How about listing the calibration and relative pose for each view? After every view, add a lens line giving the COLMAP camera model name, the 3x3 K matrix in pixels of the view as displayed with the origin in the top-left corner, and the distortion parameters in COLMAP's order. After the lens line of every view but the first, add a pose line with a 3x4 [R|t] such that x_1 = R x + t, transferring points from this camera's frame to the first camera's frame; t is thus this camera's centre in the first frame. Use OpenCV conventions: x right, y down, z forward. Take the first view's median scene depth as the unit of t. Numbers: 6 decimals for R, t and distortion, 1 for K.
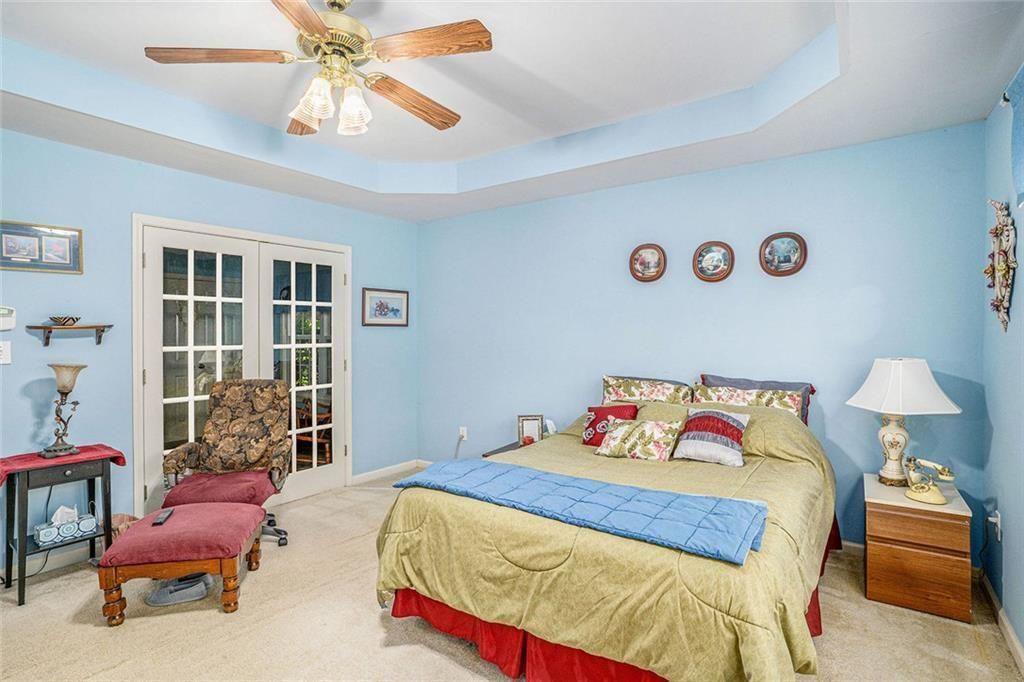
lens RADIAL K [[527.0, 0, 539.7], [0, 527.0, 339.6], [0, 0, 1]] dist [-0.076420, 0.044830]
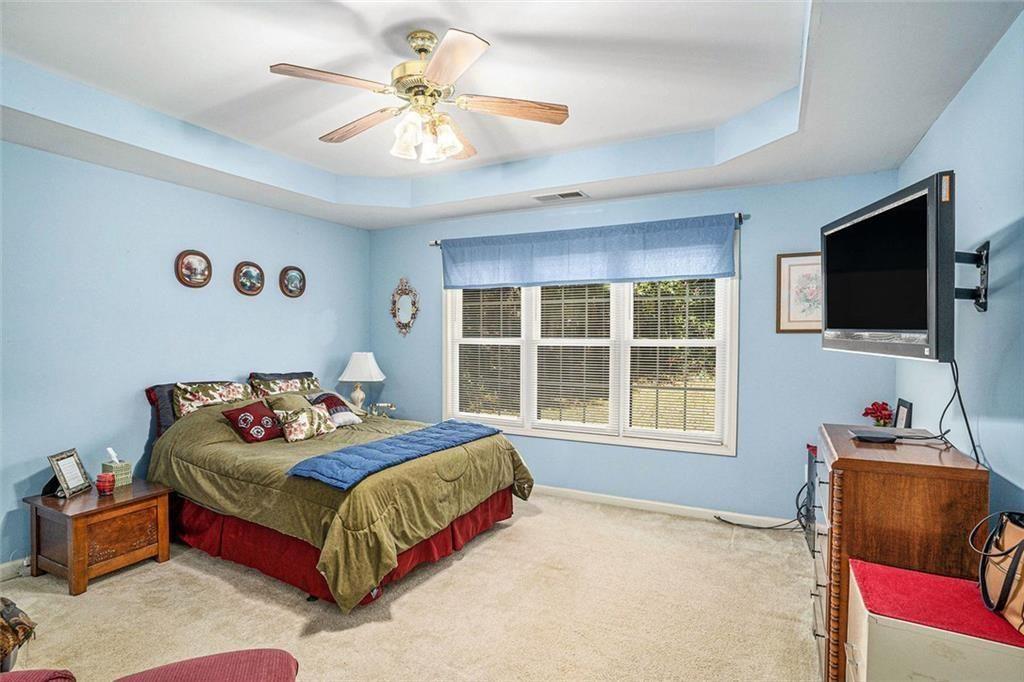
lens RADIAL K [[518.0, 0, 509.2], [0, 518.0, 345.1], [0, 0, 1]] dist [-0.075220, 0.042212]
pose [[-0.144047, -0.010814, 0.989512, -0.912248], [0.011127, 0.999859, 0.012547, -0.004388], [-0.989508, 0.012818, -0.143907, 0.578707]]
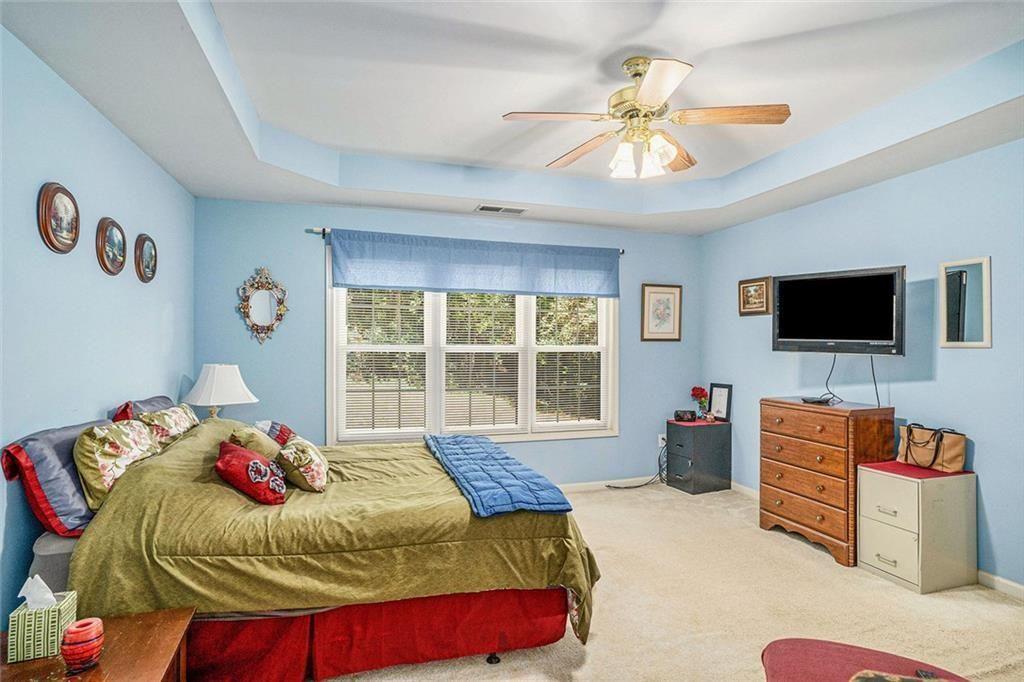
lens RADIAL K [[506.7, 0, 522.3], [0, 506.7, 343.4], [0, 0, 1]] dist [-0.072826, 0.038589]
pose [[-0.807969, 0.004957, 0.589205, -0.527809], [0.009216, 0.999949, 0.004226, -0.012155], [-0.589153, 0.008845, -0.807973, 1.214112]]
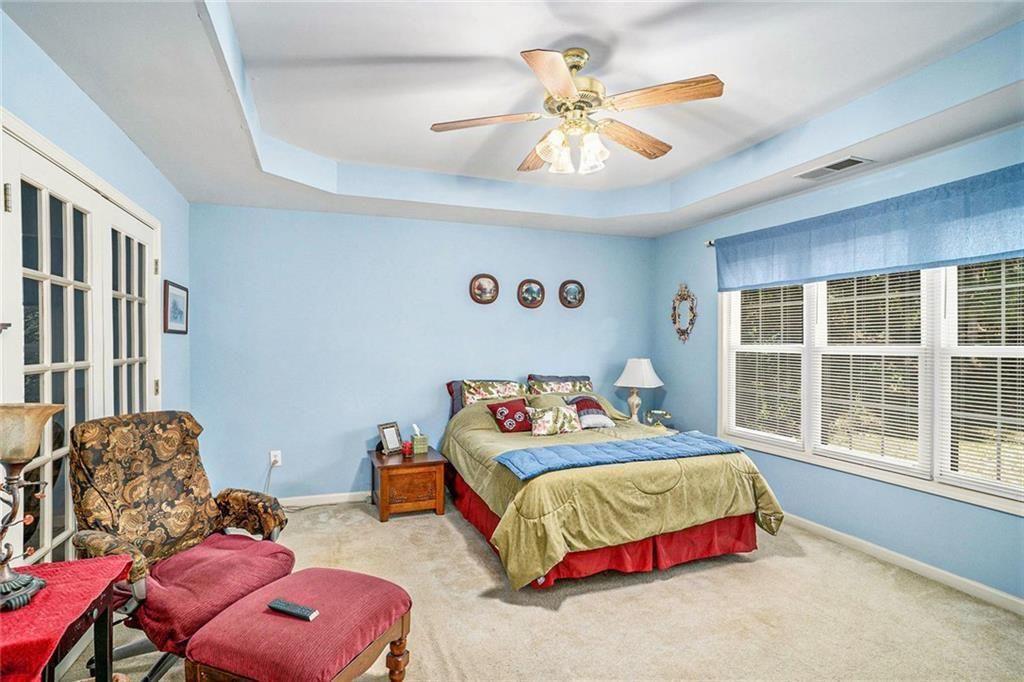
lens RADIAL K [[518.0, 0, 509.2], [0, 518.0, 345.1], [0, 0, 1]] dist [-0.075220, 0.042212]
pose [[0.550090, 0.003965, 0.835096, -0.858901], [0.006284, 0.999941, -0.008888, 0.000612], [-0.835082, 0.010137, 0.550032, 0.284747]]
